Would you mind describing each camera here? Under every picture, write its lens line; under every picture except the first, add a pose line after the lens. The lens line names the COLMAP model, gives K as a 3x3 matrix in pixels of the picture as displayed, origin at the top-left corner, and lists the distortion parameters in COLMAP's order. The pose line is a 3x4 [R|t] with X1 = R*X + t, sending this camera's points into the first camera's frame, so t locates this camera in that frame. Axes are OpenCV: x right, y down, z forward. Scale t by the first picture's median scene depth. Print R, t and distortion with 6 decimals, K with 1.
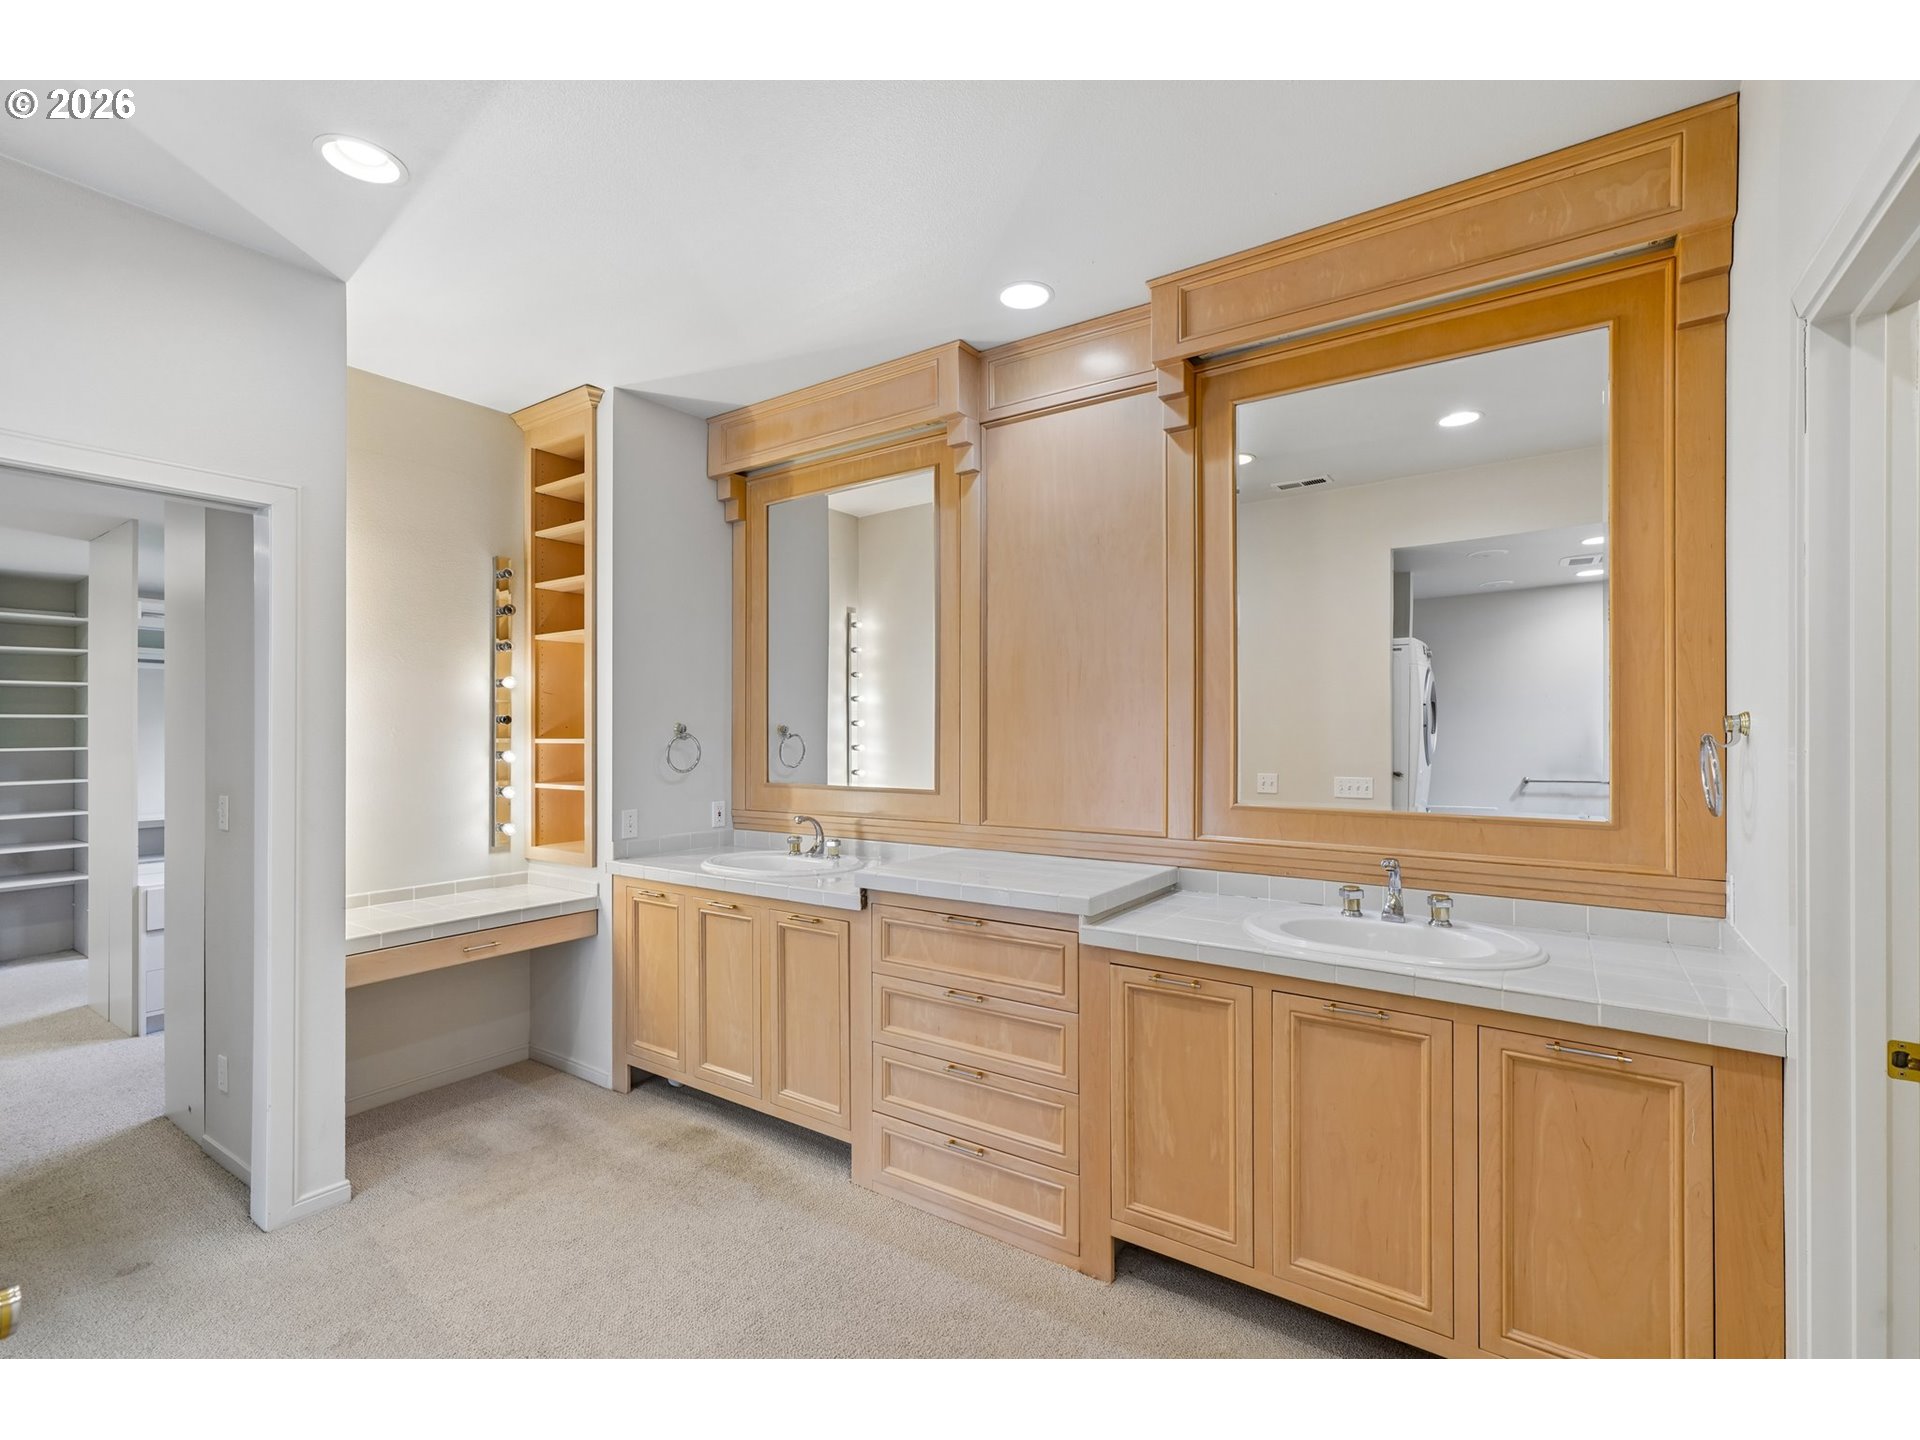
lens RADIAL K [[872.7, 0, 962.2], [0, 872.7, 731.4], [0, 0, 1]] dist [0.002592, 0.000517]
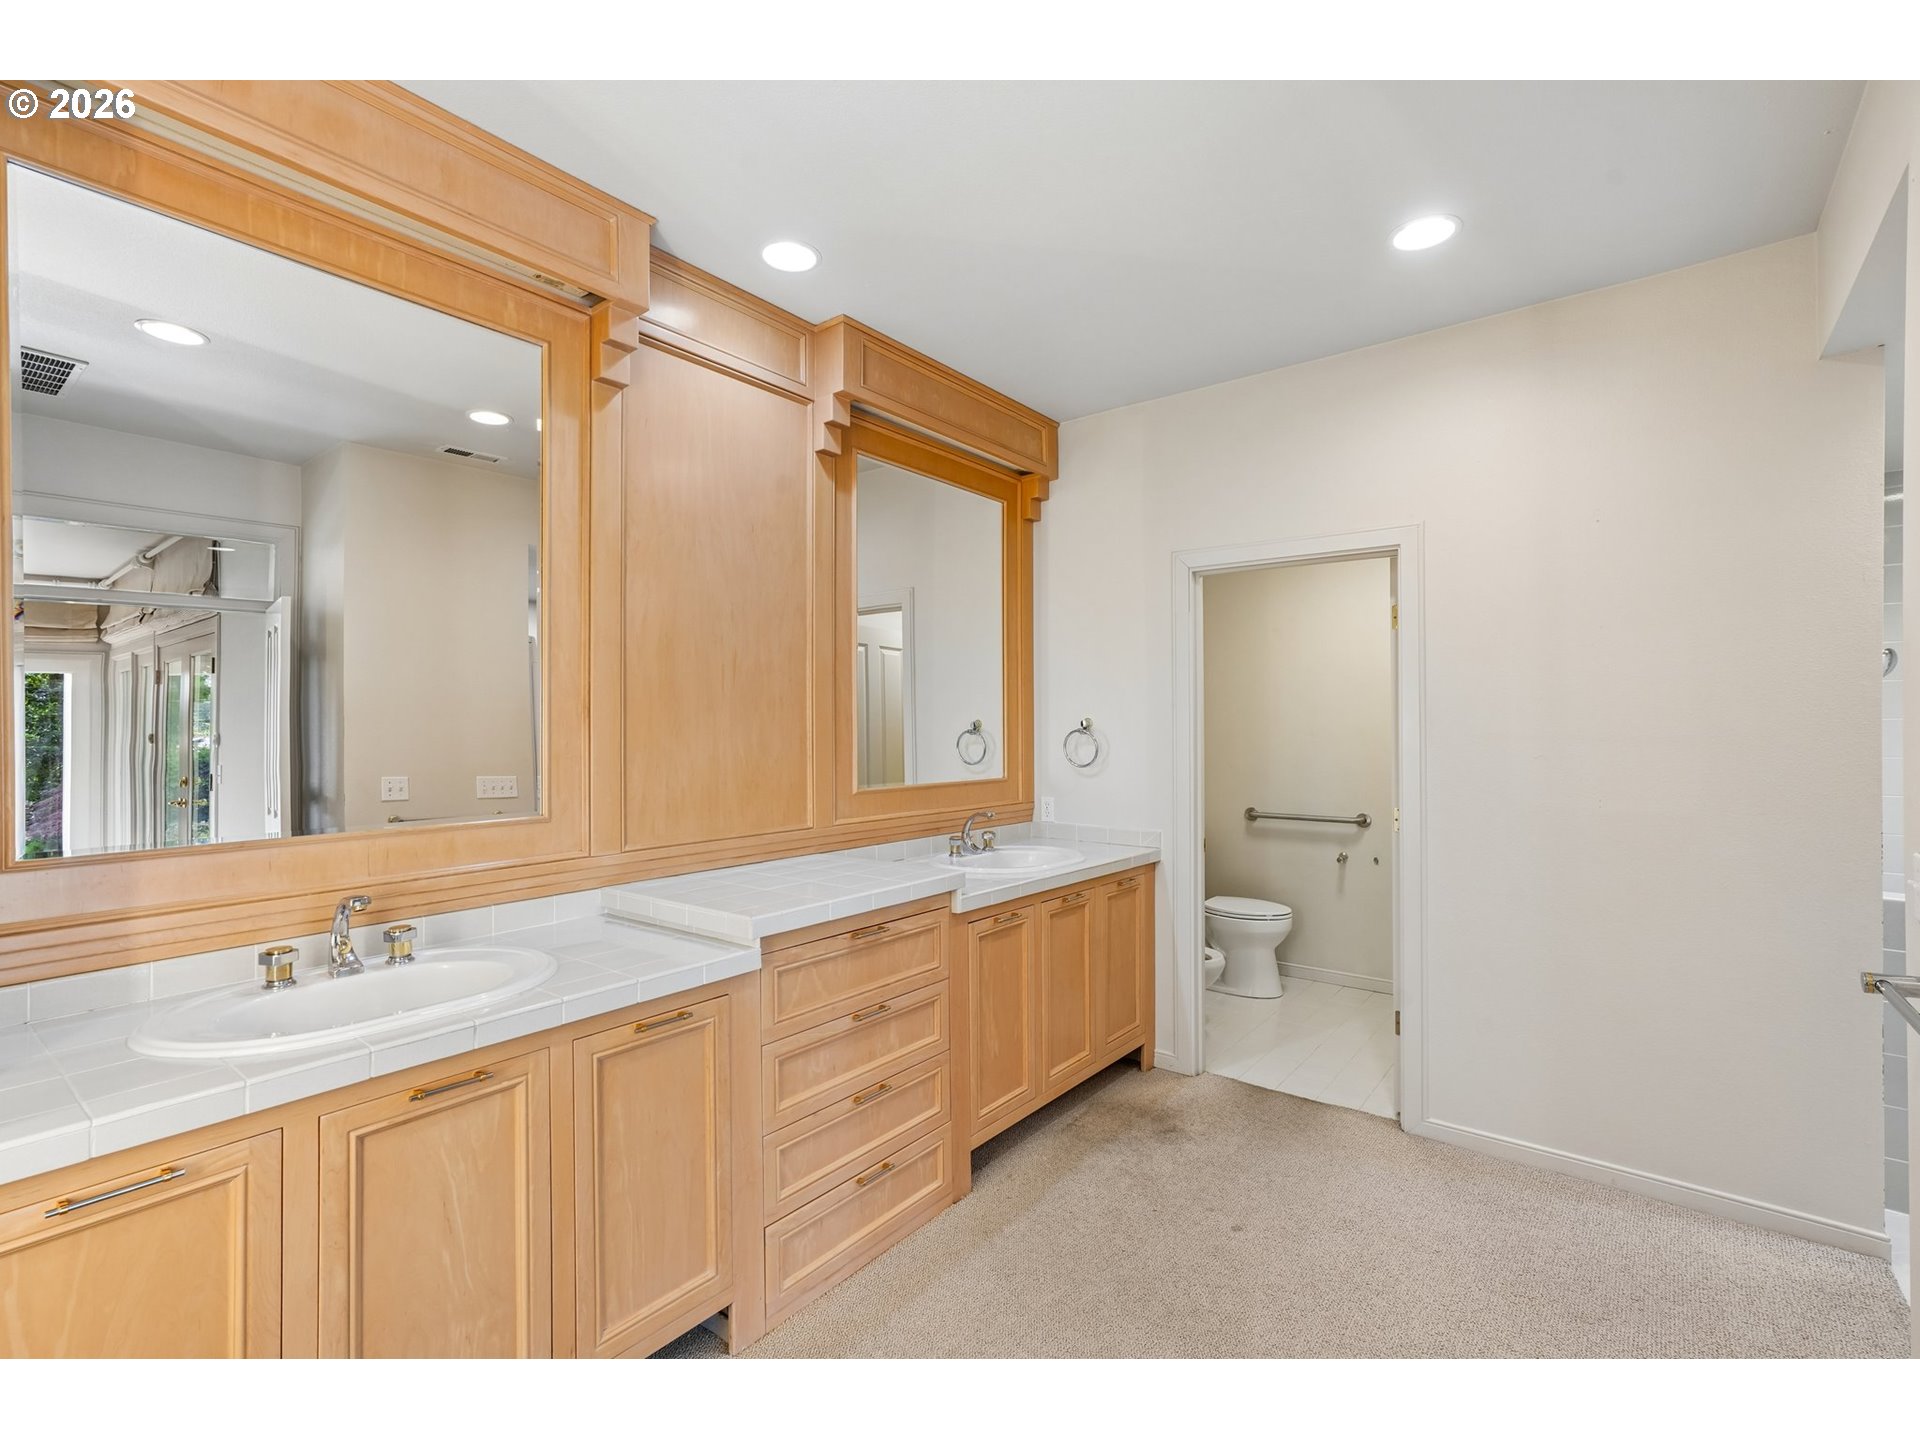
lens RADIAL K [[872.7, 0, 963.4], [0, 872.7, 716.3], [0, 0, 1]] dist [0.002592, 0.000517]
pose [[0.065436, 0.010183, 0.997805, -0.924370], [0.000660, 0.999947, -0.010248, -0.004113], [-0.997857, 0.001329, 0.065426, 0.837958]]
